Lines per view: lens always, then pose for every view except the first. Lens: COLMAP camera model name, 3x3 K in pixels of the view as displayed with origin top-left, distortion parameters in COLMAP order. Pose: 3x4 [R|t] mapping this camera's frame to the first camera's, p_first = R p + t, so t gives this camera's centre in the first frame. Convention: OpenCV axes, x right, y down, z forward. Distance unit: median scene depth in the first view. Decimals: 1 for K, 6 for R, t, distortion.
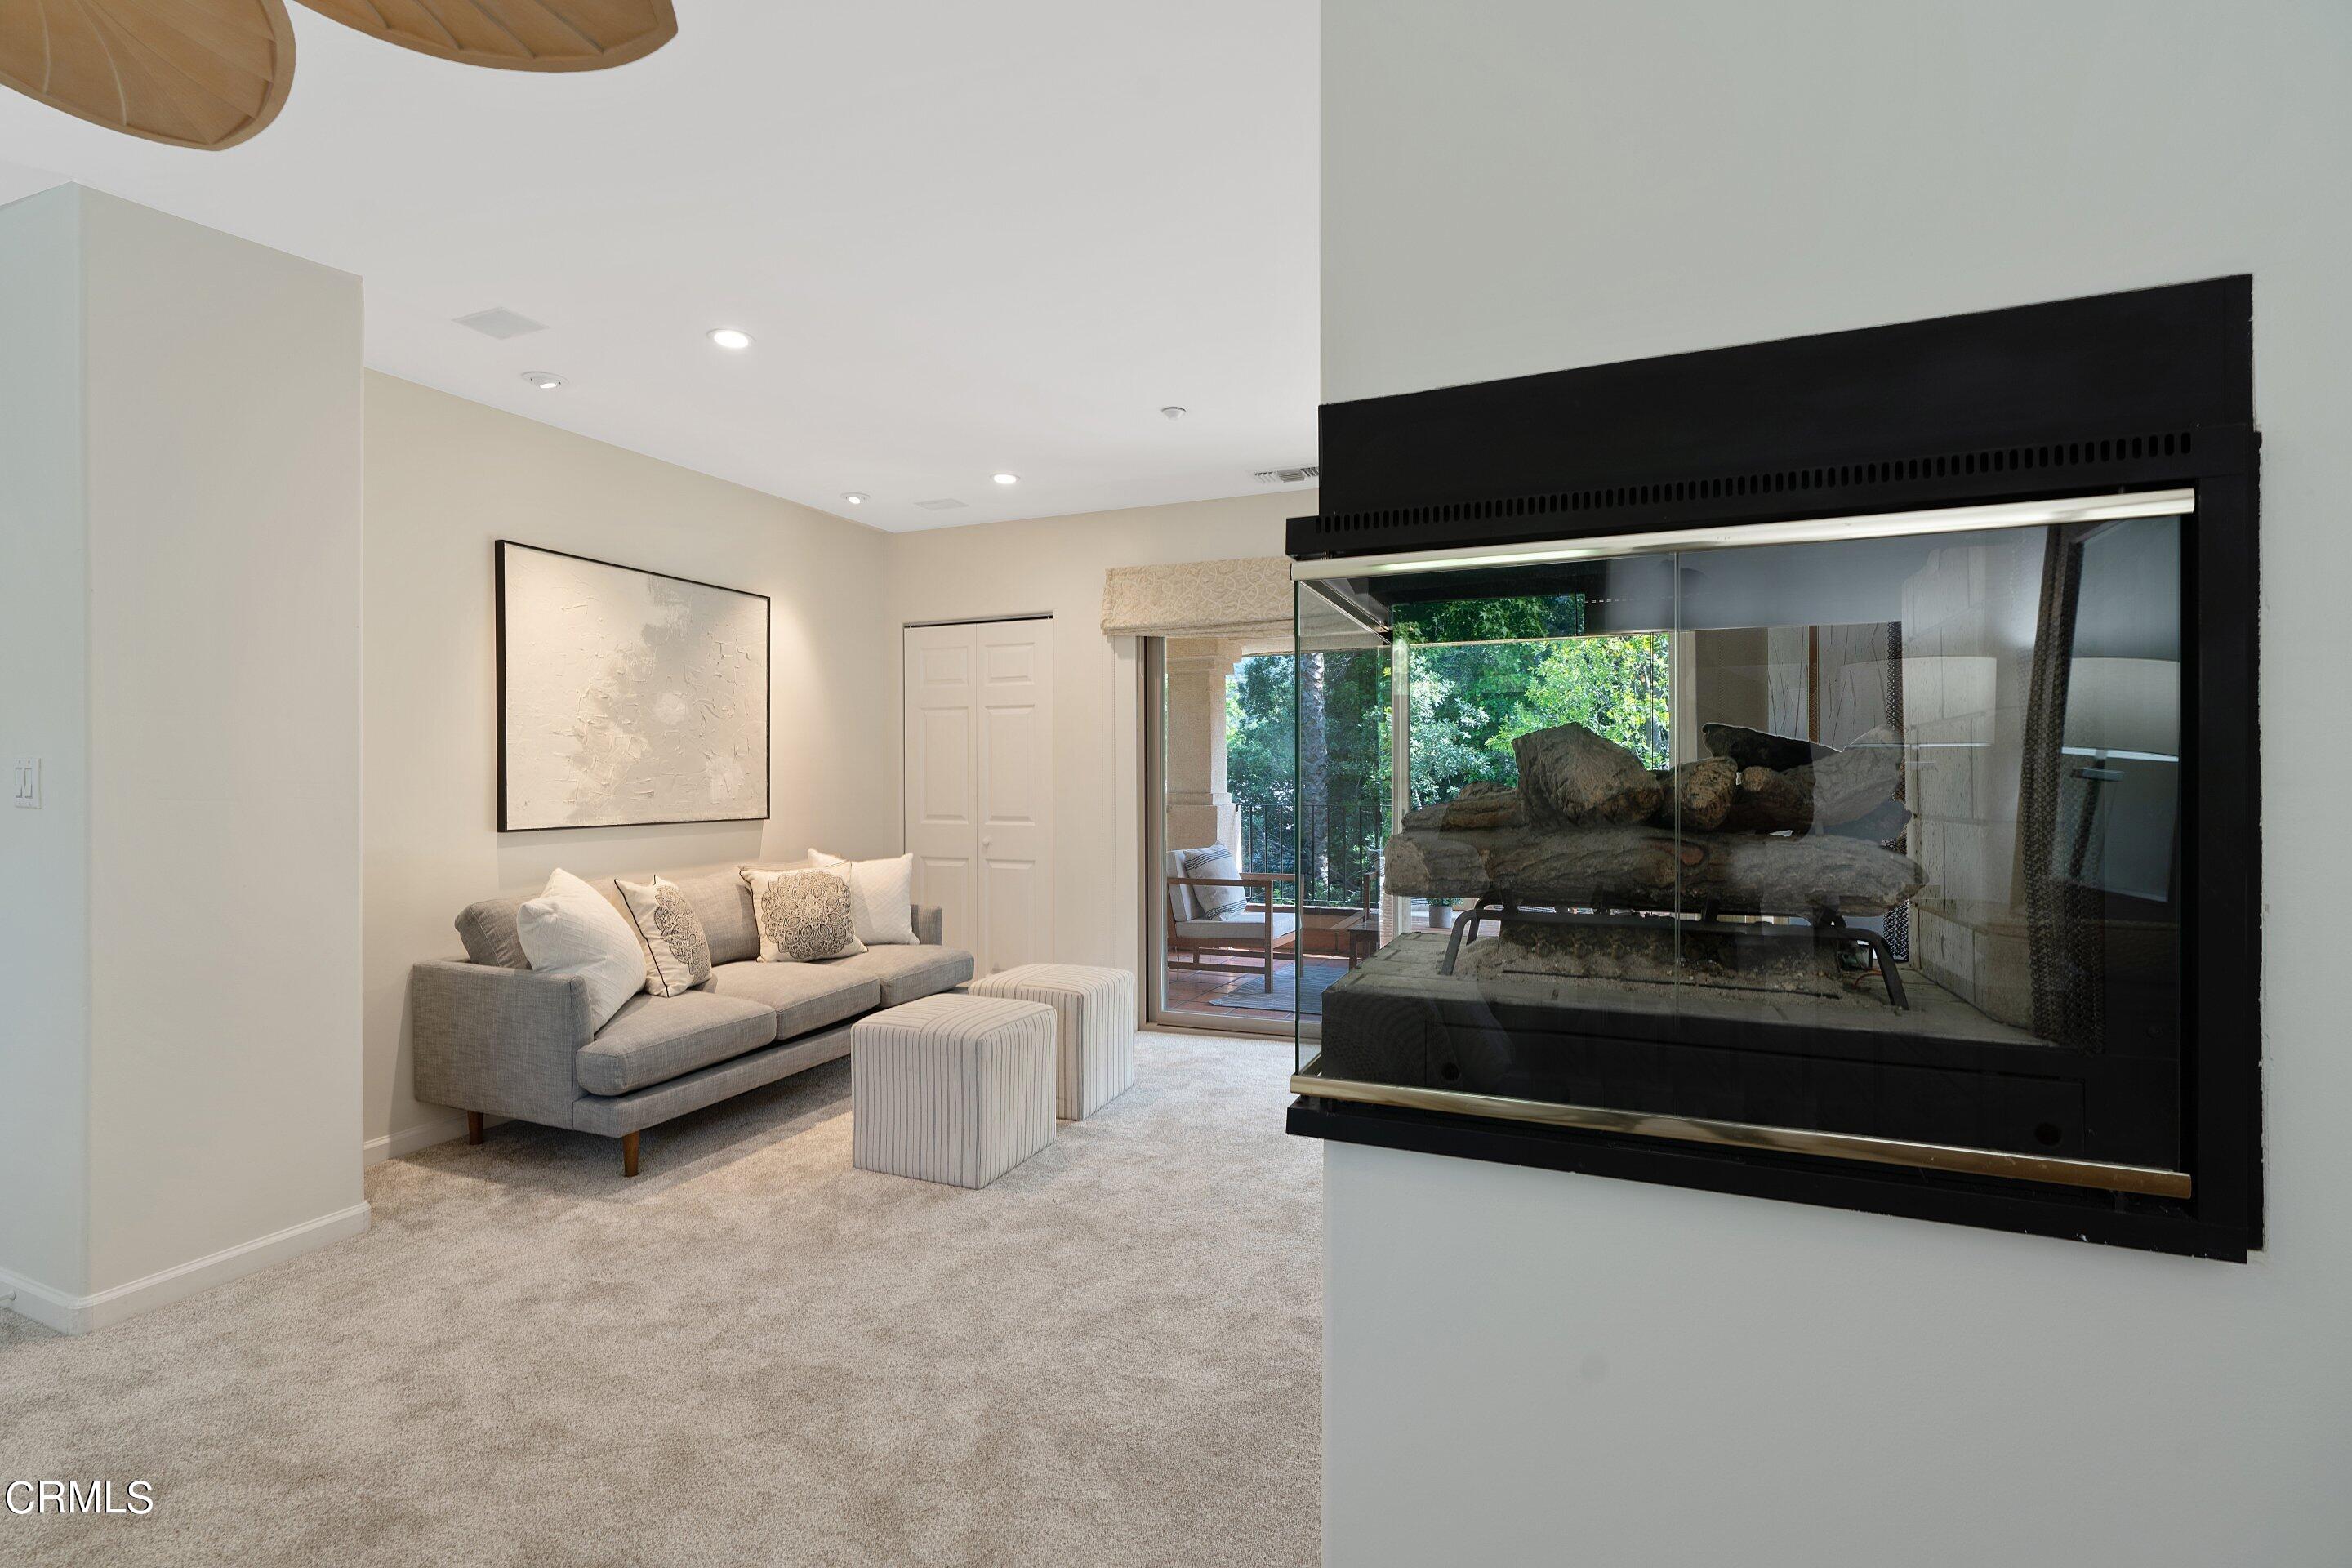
lens RADIAL K [[1051.7, 0, 1163.9], [0, 1051.7, 789.8], [0, 0, 1]] dist [-0.022151, 0.000037]
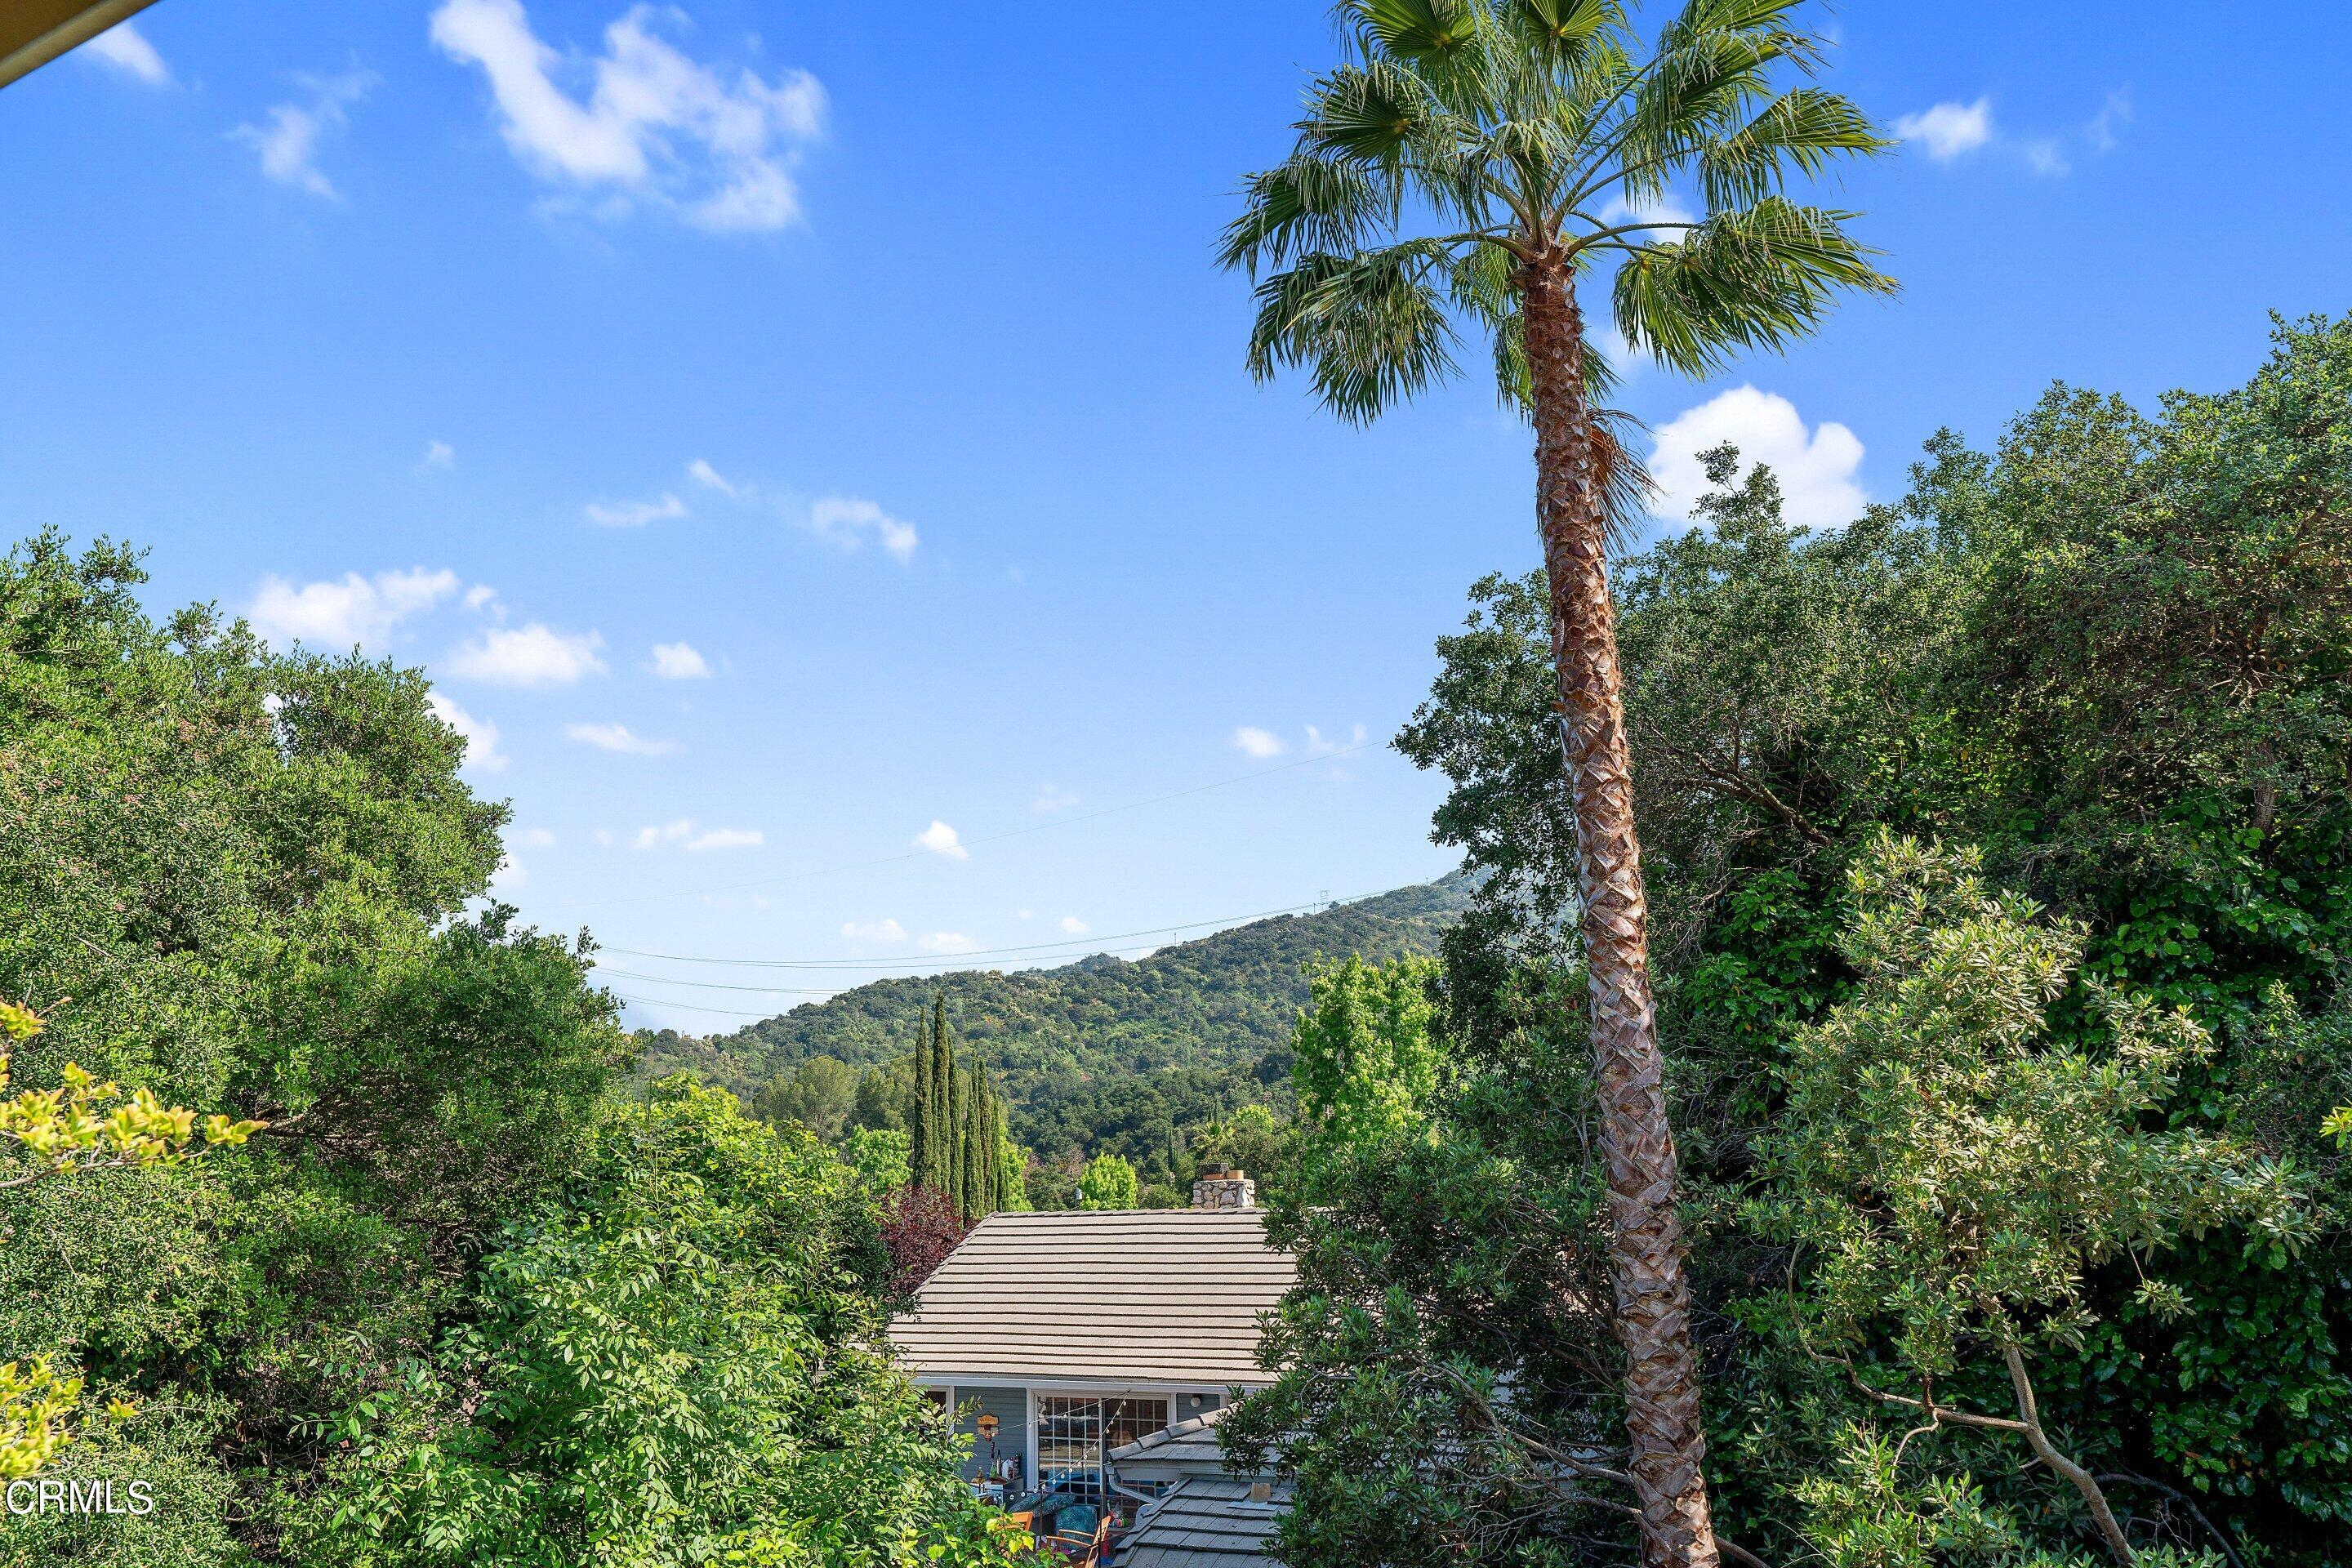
lens RADIAL K [[1743.1, 0, 1168.3], [0, 1743.1, 794.2], [0, 0, 1]] dist [0.002595, -0.001198]
pose [[0.993714, -0.043204, -0.103280, 0.064338], [0.018646, 0.973520, -0.227839, -0.027909], [0.110388, 0.224481, 0.968206, 0.469818]]
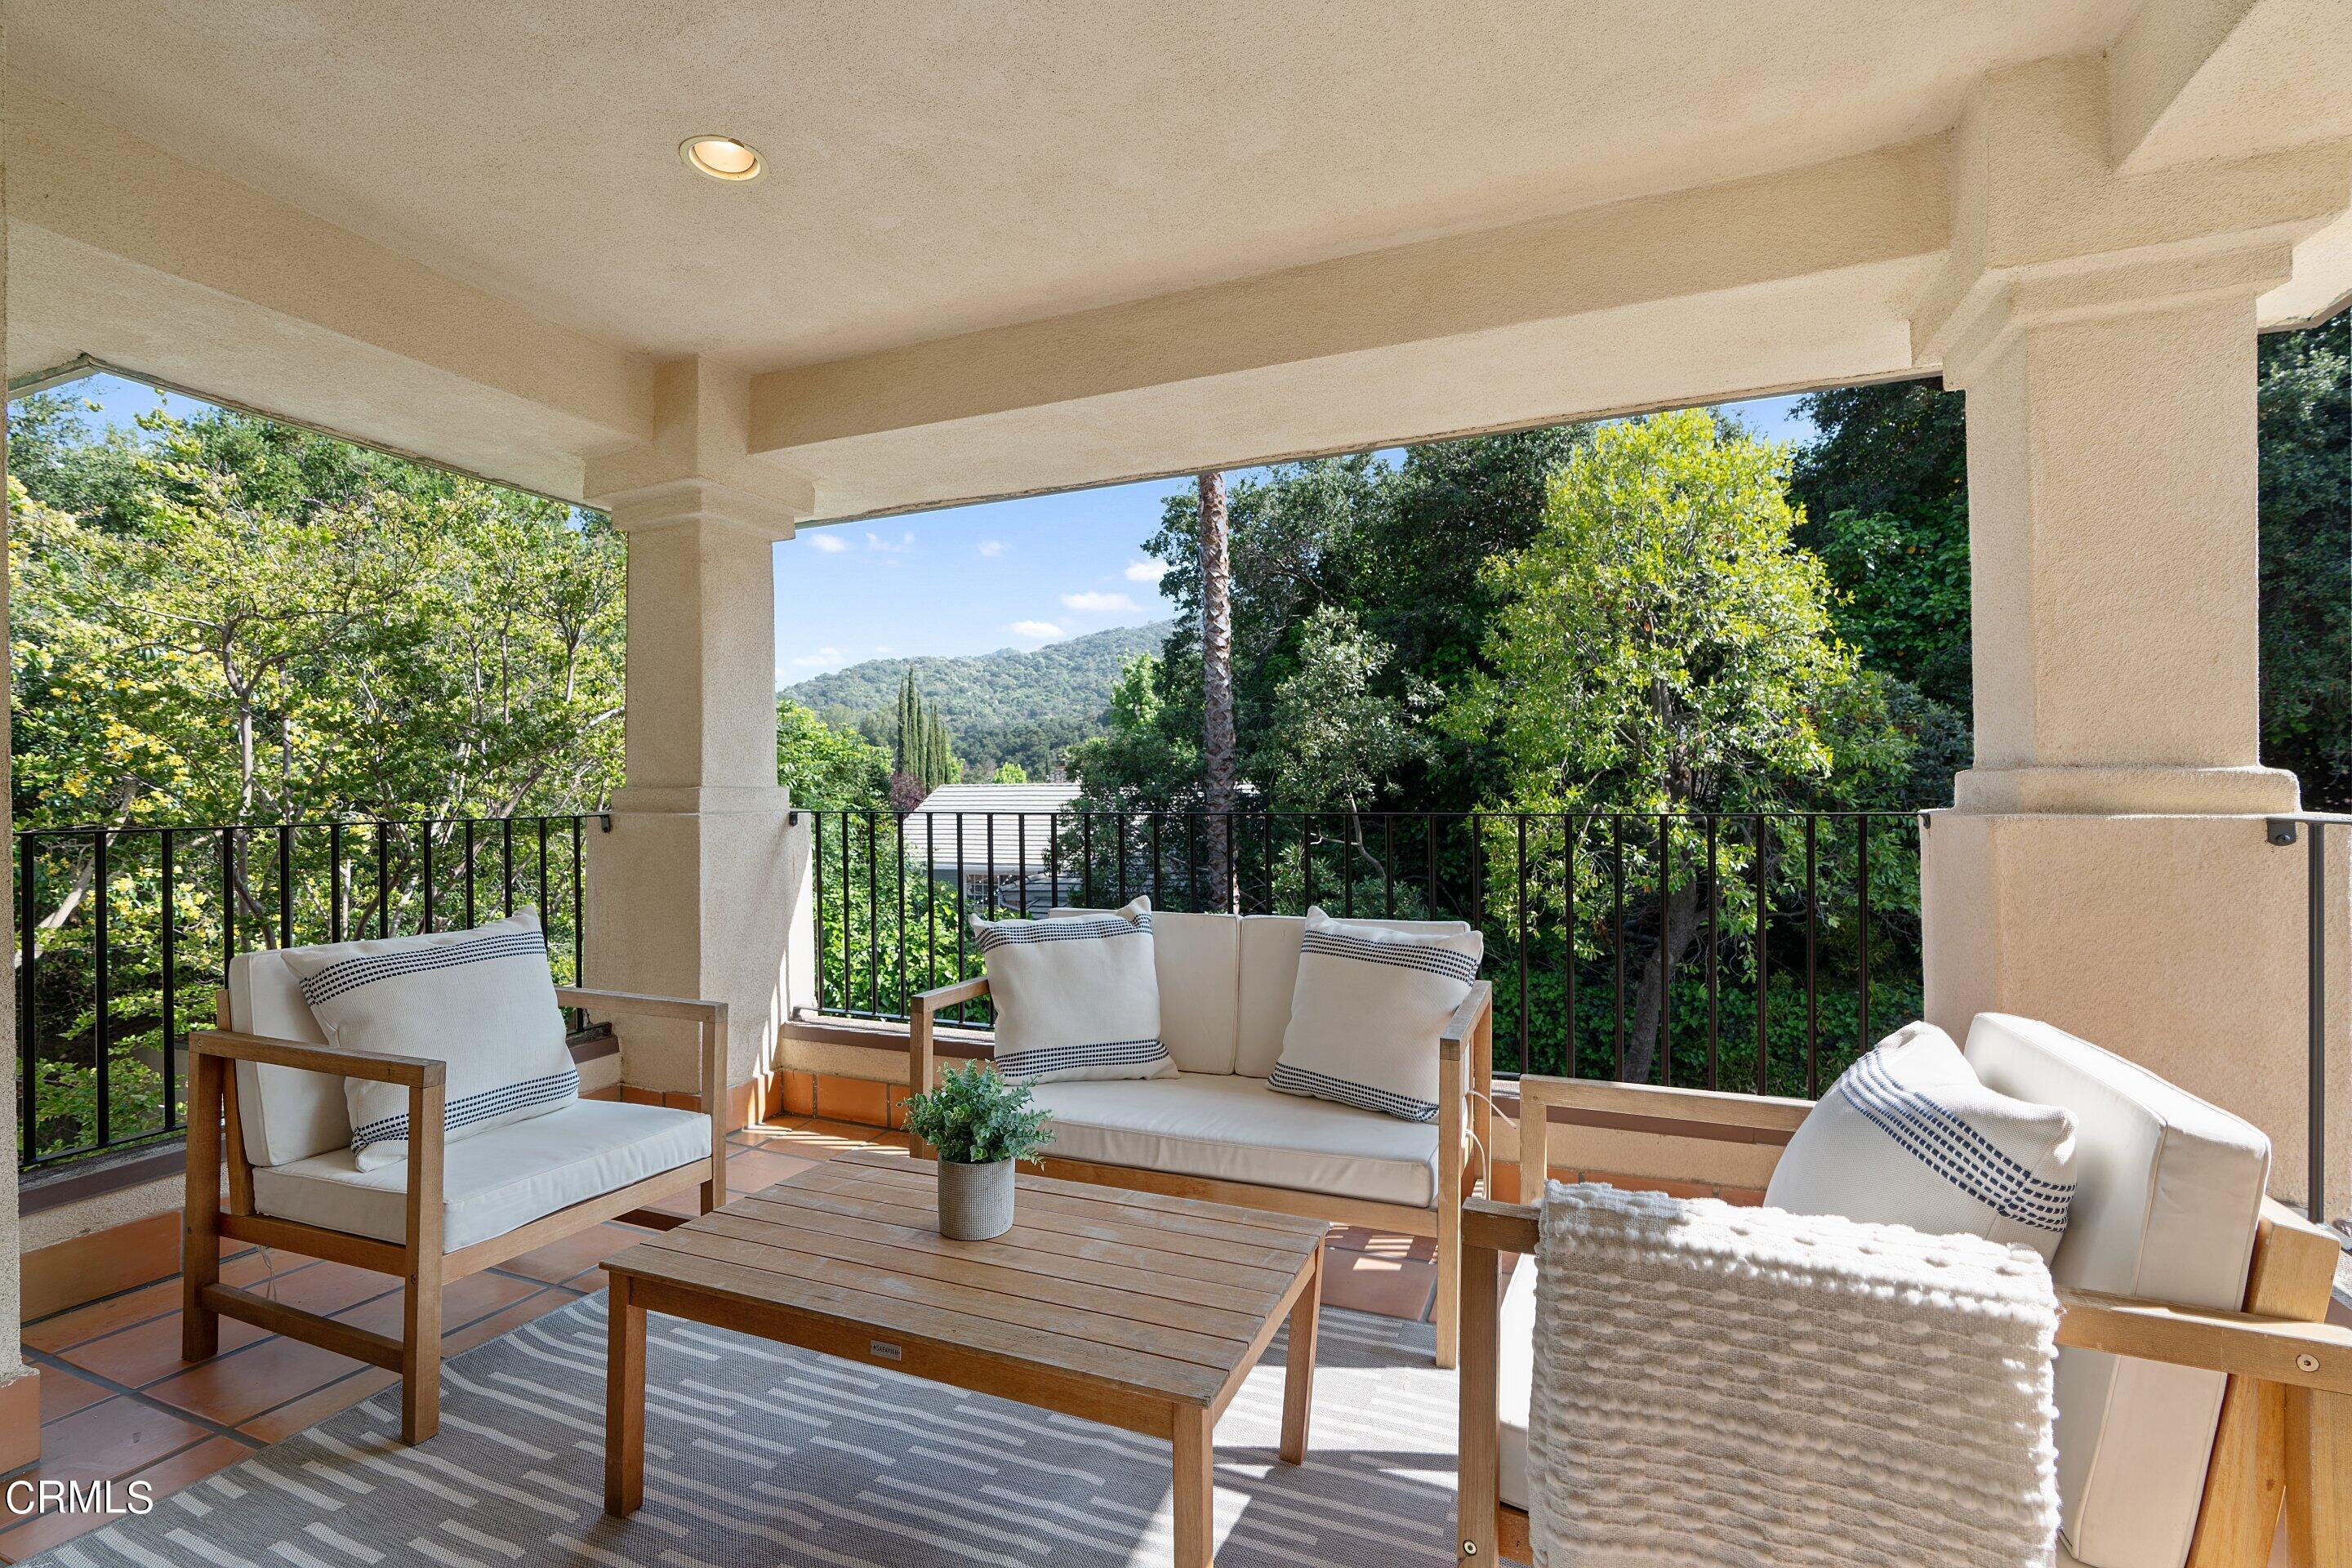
lens RADIAL K [[1051.7, 0, 1165.9], [0, 1051.7, 792.4], [0, 0, 1]] dist [-0.022151, 0.000037]
pose [[0.999983, -0.005721, 0.001014, 0.111560], [0.005724, 0.999980, -0.002671, 0.003842], [-0.000998, 0.002677, 0.999996, 0.248763]]
